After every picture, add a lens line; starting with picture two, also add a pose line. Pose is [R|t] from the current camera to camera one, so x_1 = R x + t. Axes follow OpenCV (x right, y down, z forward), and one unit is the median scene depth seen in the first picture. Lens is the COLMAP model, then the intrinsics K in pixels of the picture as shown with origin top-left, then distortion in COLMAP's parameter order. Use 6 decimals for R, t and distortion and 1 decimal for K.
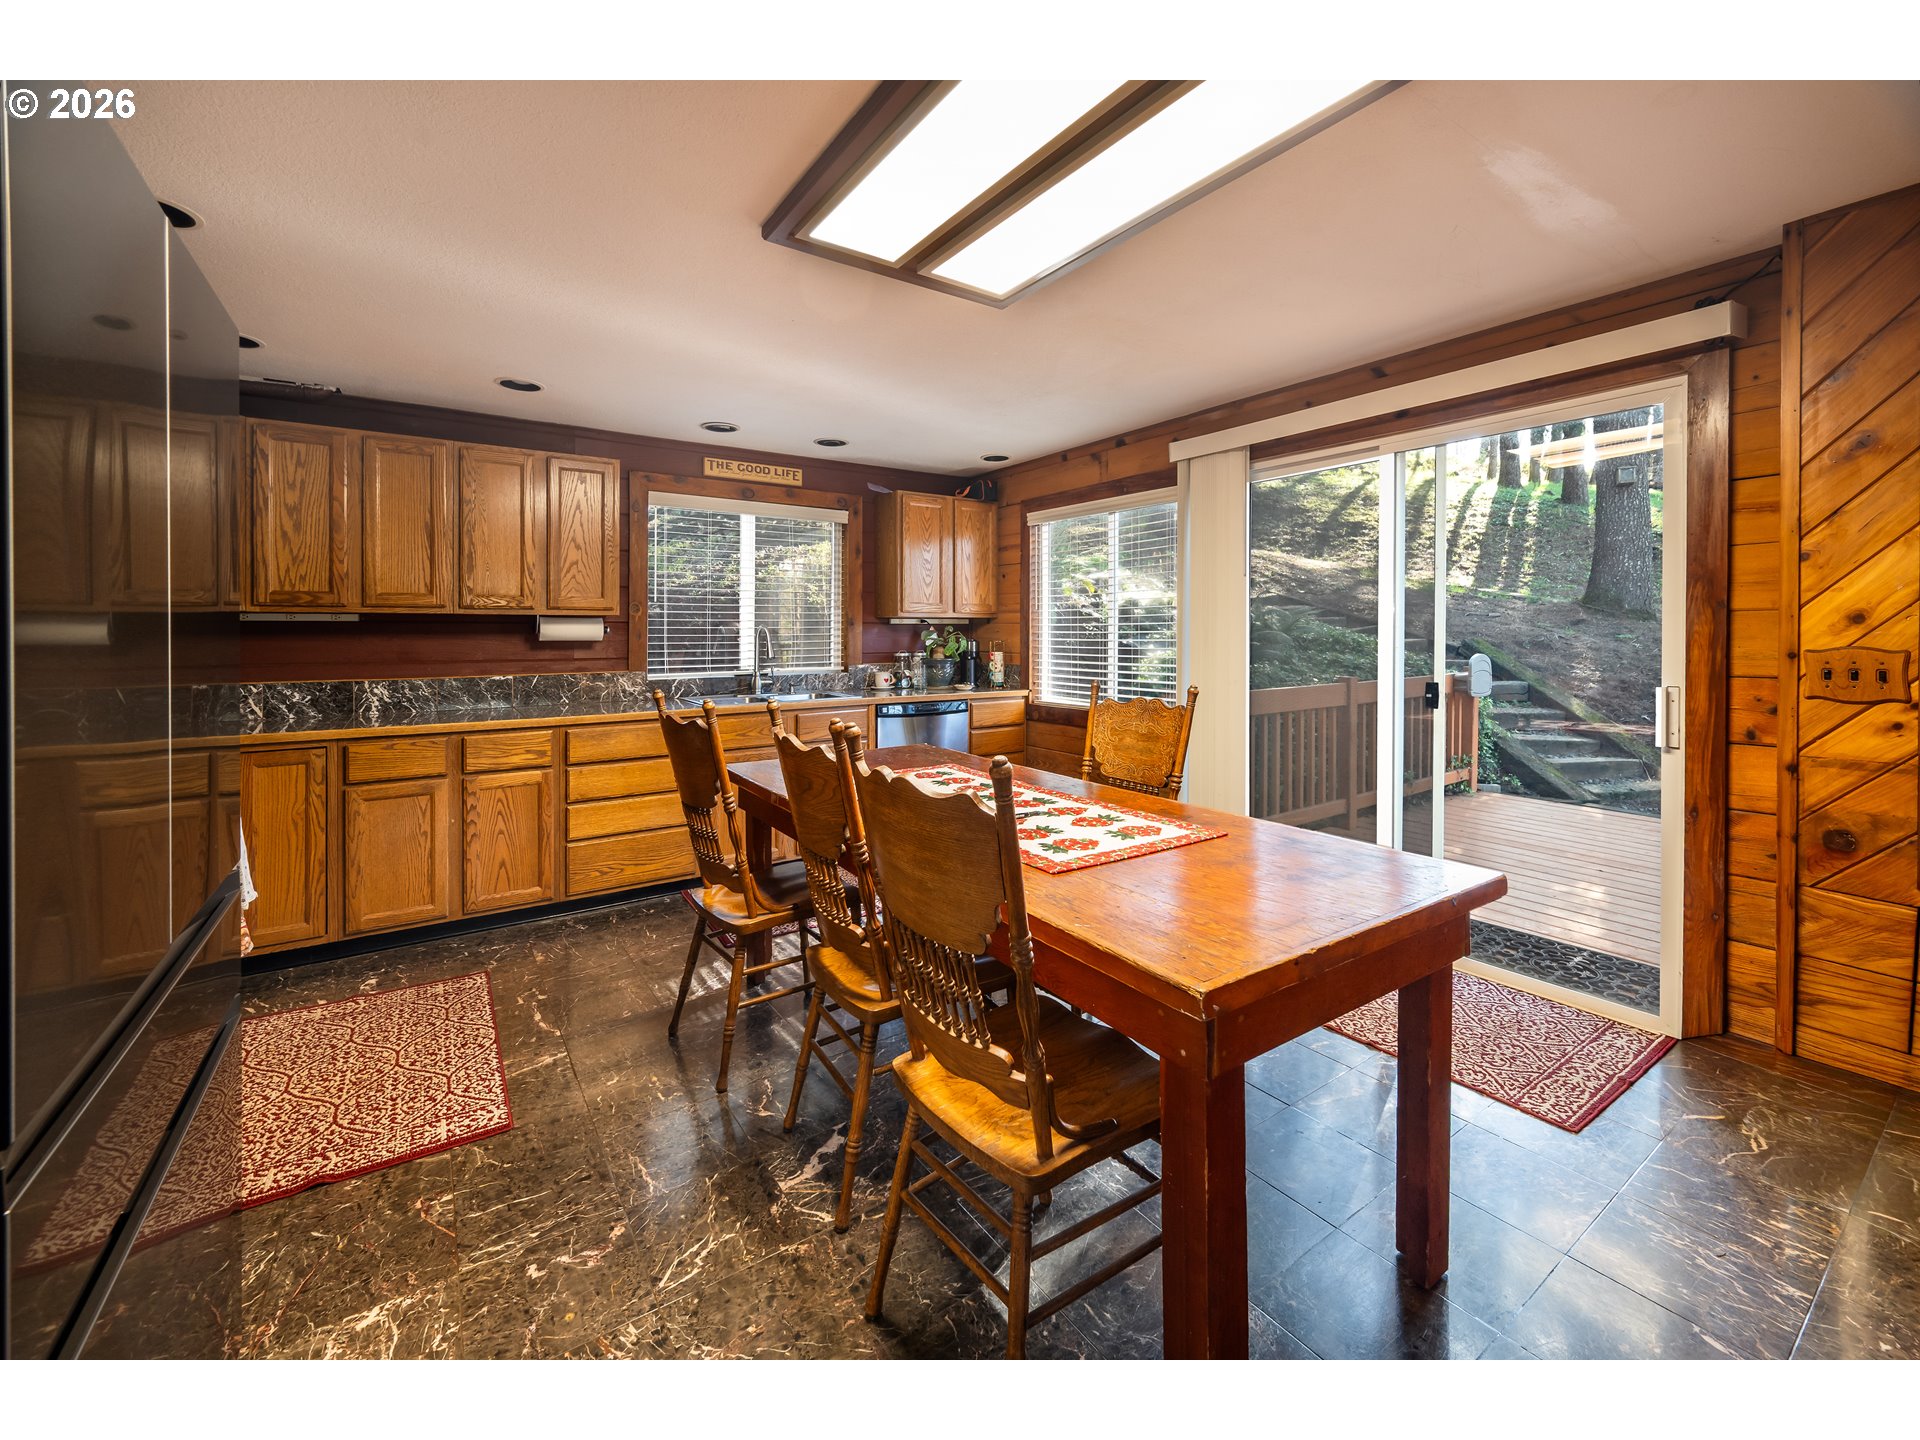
lens RADIAL K [[780.4, 0, 943.1], [0, 780.4, 719.7], [0, 0, 1]] dist [0.009055, 0.000009]
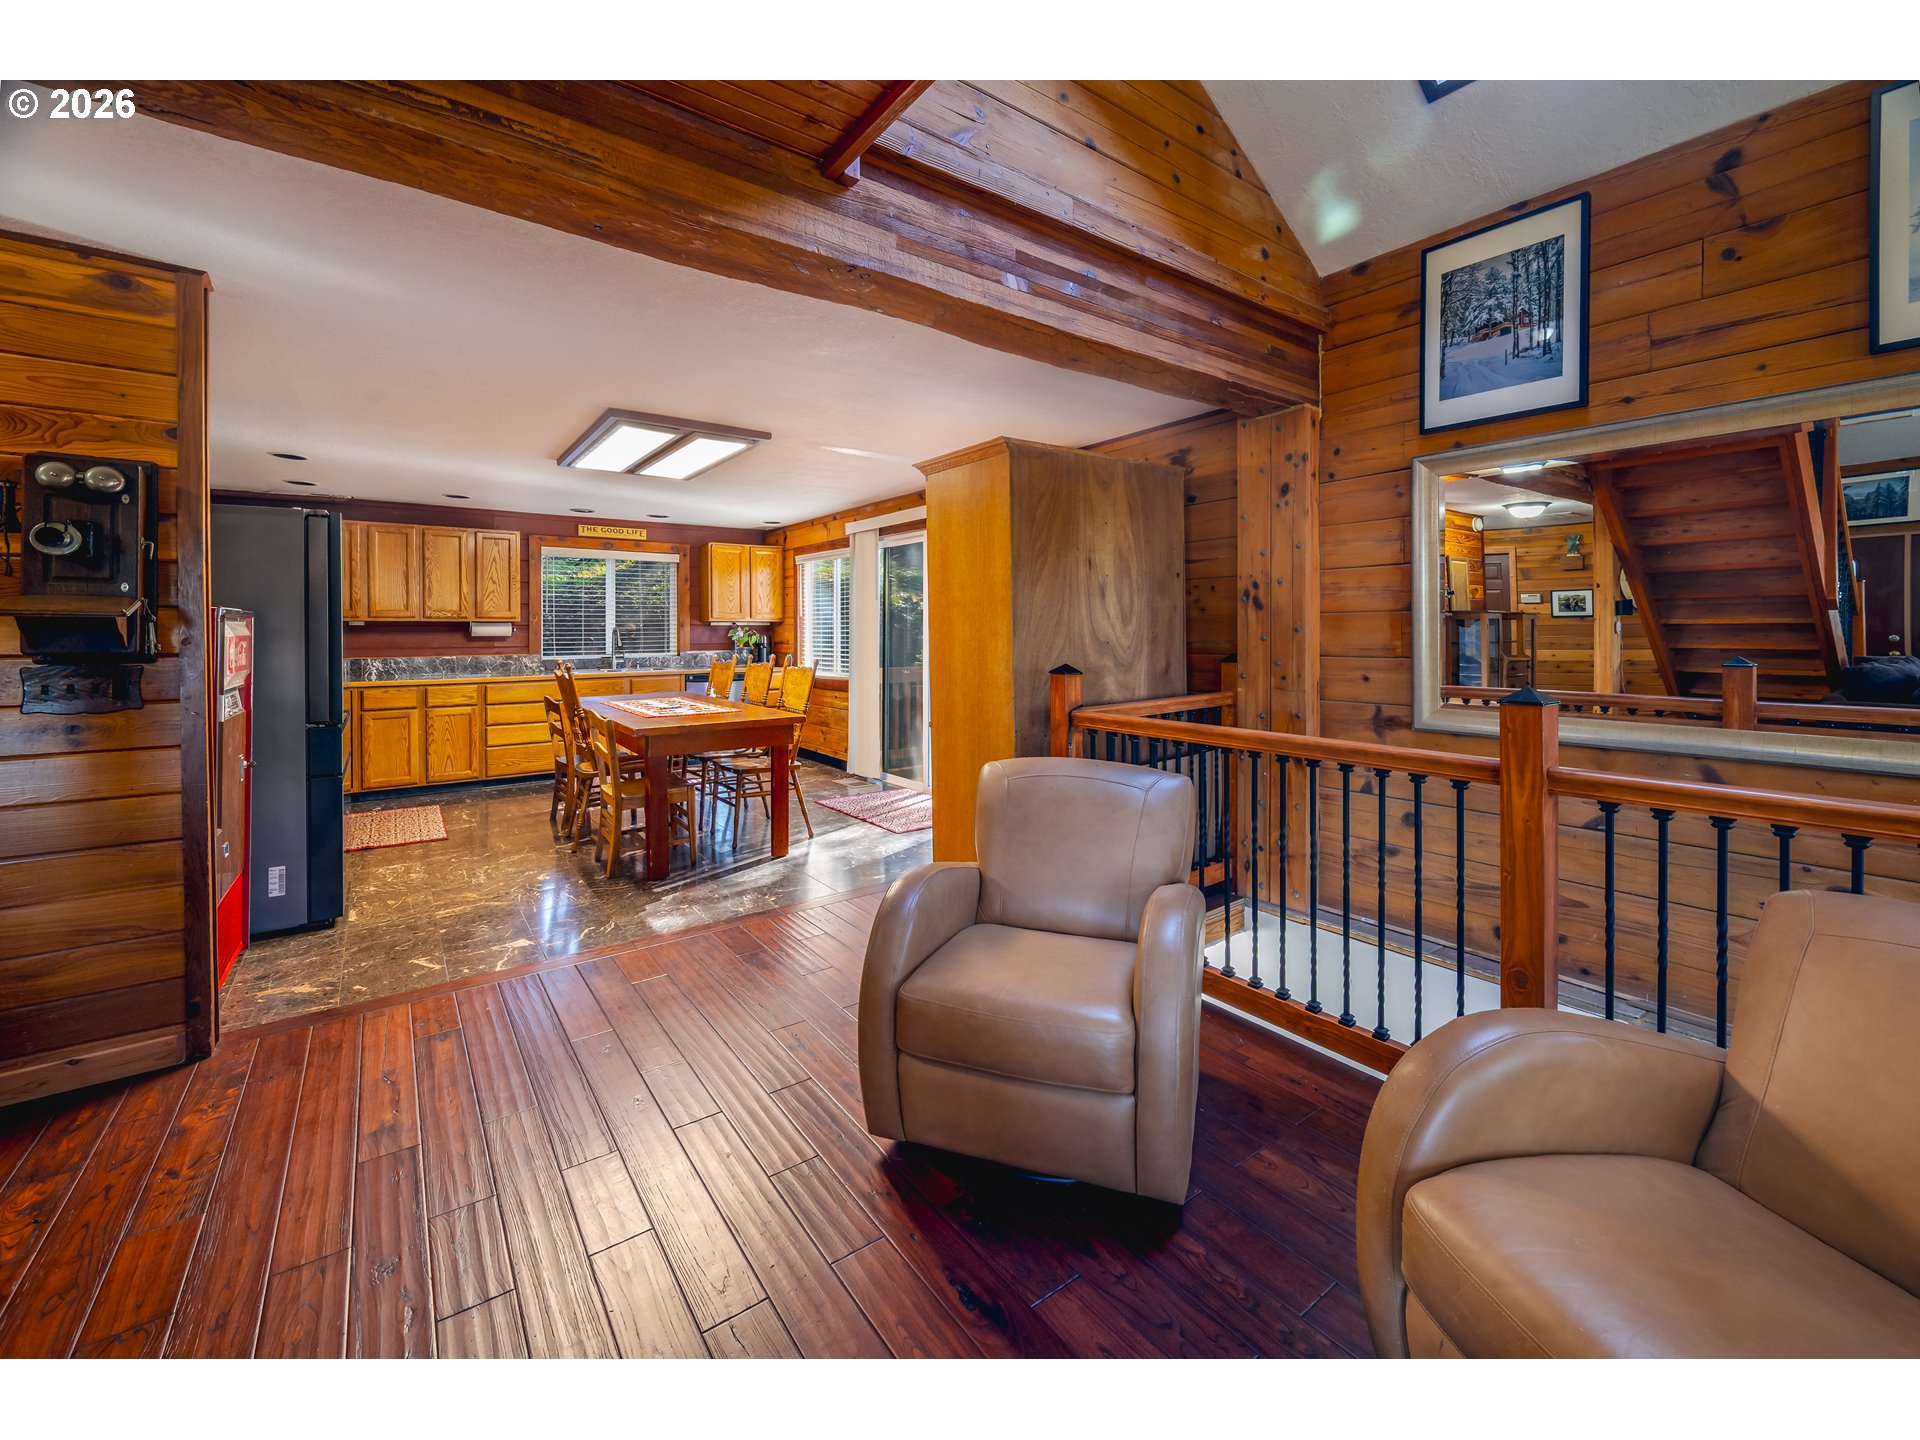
lens RADIAL K [[780.4, 0, 976.2], [0, 780.4, 713.3], [0, 0, 1]] dist [0.009055, 0.000009]
pose [[0.997541, -0.009800, 0.069391, 0.438973], [0.010346, 0.999918, -0.007516, 0.087239], [-0.069312, 0.008216, 0.997561, -0.741465]]
